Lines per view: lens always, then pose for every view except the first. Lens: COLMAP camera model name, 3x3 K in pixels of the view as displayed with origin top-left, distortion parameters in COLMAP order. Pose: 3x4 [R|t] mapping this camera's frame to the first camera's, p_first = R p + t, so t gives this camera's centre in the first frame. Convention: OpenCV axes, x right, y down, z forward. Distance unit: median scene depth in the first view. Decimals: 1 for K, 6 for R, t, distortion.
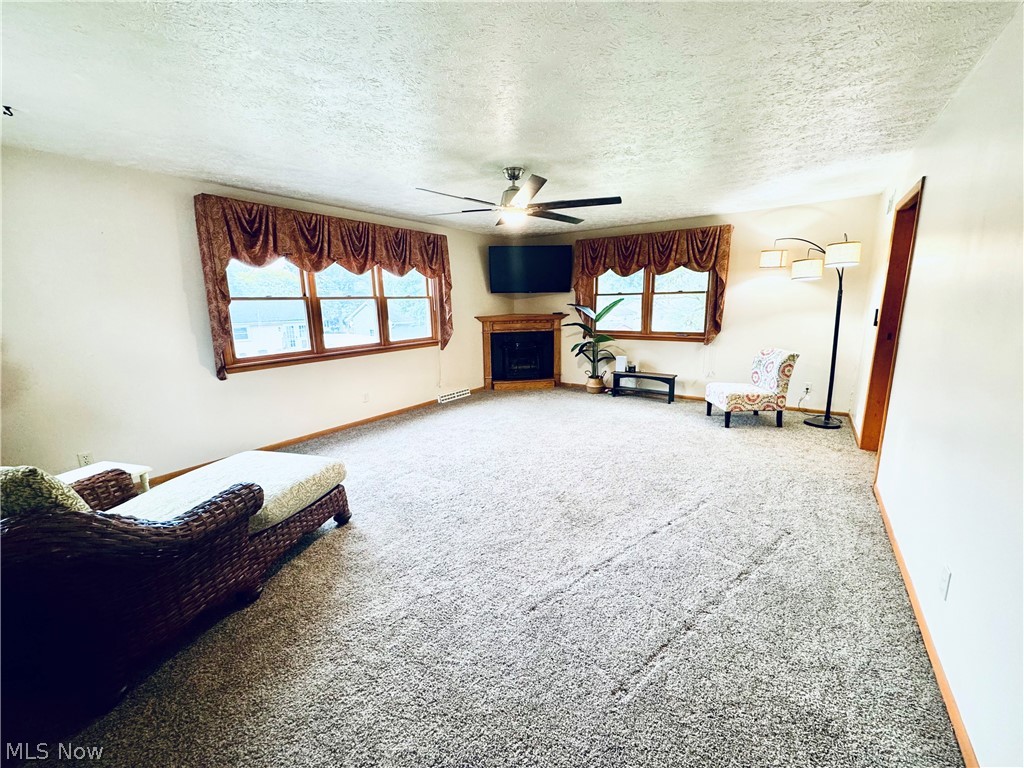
lens RADIAL K [[408.3, 0, 519.6], [0, 408.3, 392.5], [0, 0, 1]] dist [-0.001196, 0.000668]
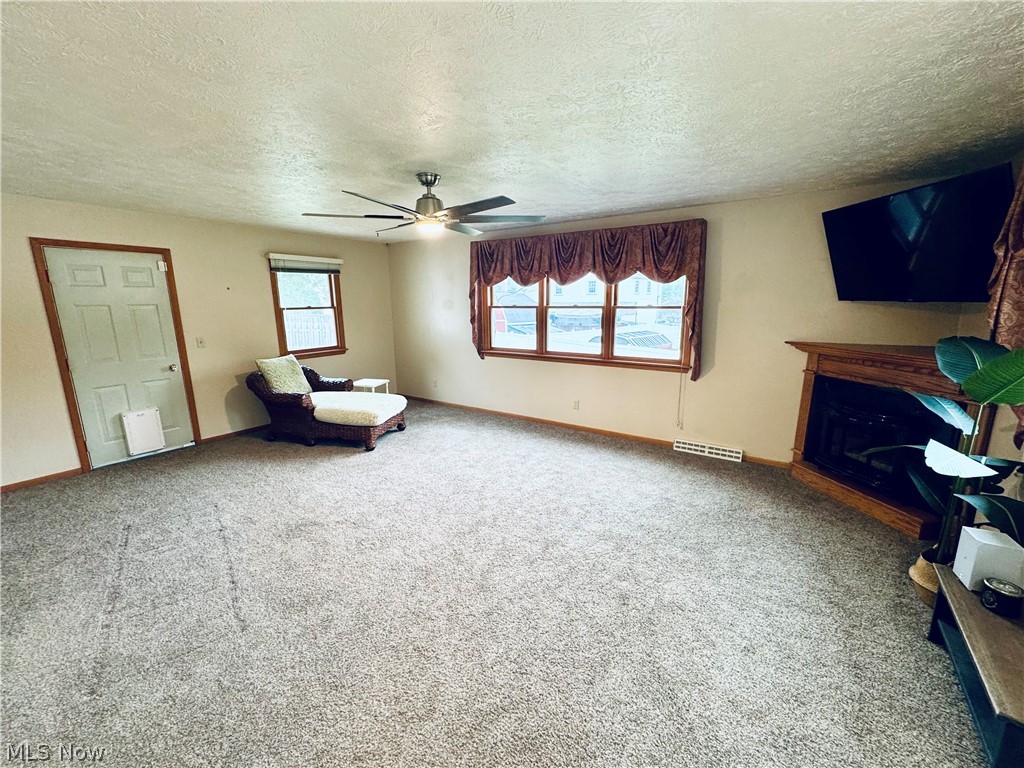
lens RADIAL K [[408.3, 0, 519.3], [0, 408.3, 379.2], [0, 0, 1]] dist [-0.001196, 0.000668]
pose [[0.016103, 0.187183, -0.982193, 0.613290], [-0.226913, 0.957374, 0.178733, -0.201289], [0.973782, 0.219994, 0.057890, 0.809197]]
